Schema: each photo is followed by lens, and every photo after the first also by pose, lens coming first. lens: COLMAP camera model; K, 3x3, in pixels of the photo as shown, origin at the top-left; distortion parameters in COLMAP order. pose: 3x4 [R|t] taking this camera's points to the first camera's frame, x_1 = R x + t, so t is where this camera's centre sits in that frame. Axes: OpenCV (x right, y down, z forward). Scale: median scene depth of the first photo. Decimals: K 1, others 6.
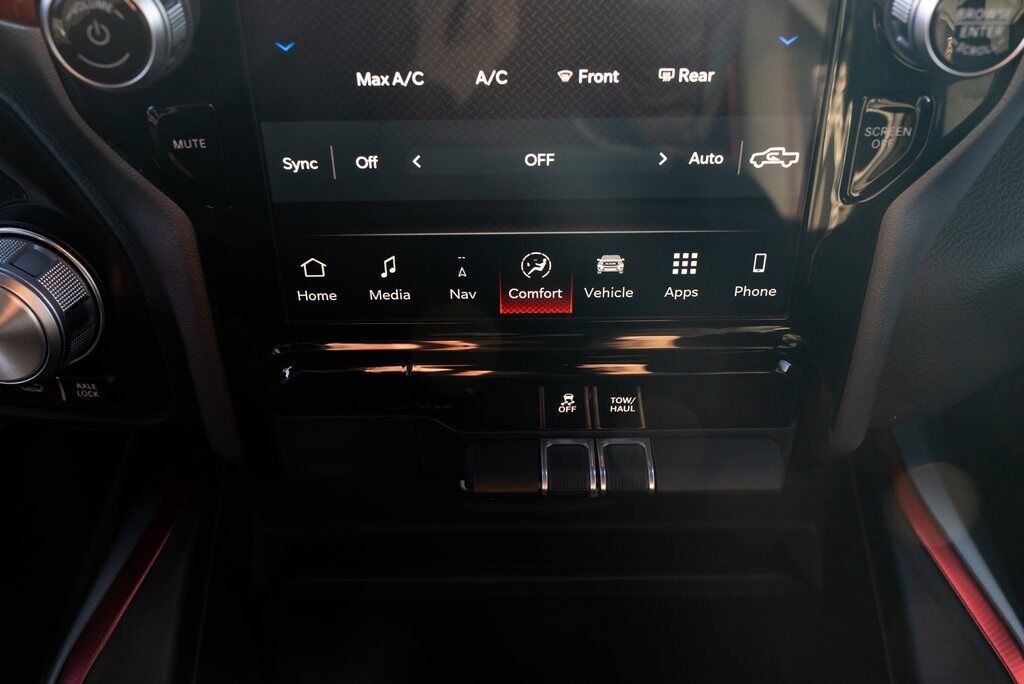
lens RADIAL K [[995.5, 0, 512.1], [0, 995.5, 340.9], [0, 0, 1]] dist [-0.004219, 0.000000]
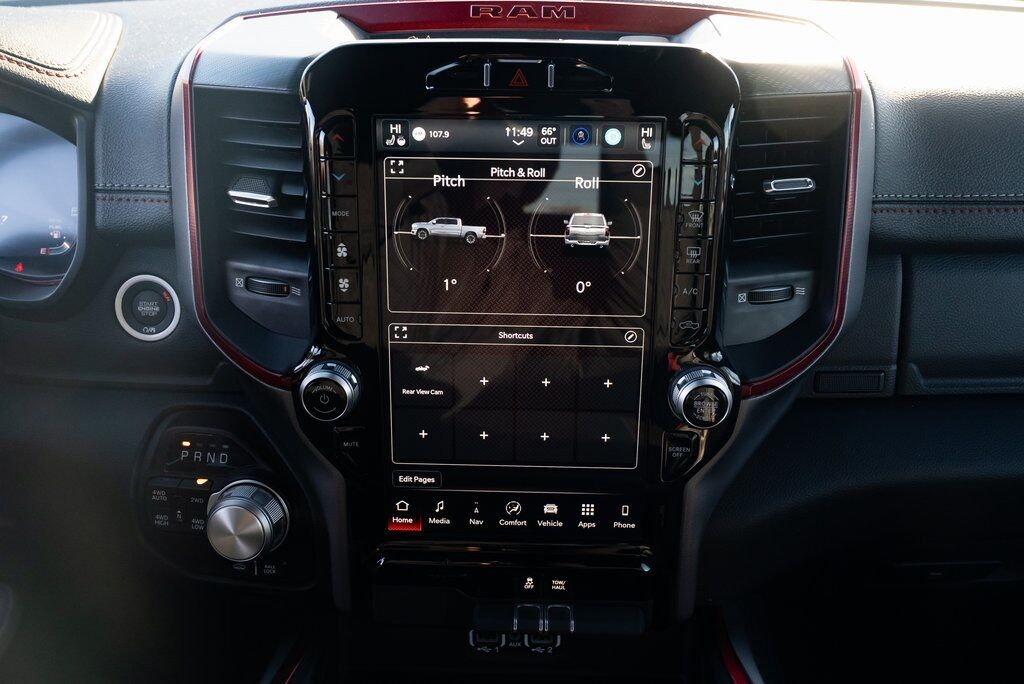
lens RADIAL K [[914.2, 0, 511.6], [0, 914.2, 341.8], [0, 0, 1]] dist [-0.010569, -0.002045]
pose [[0.999413, 0.030518, -0.015596, 0.038241], [-0.033546, 0.964282, -0.262746, 0.083562], [0.007020, 0.263115, 0.964739, -0.848880]]
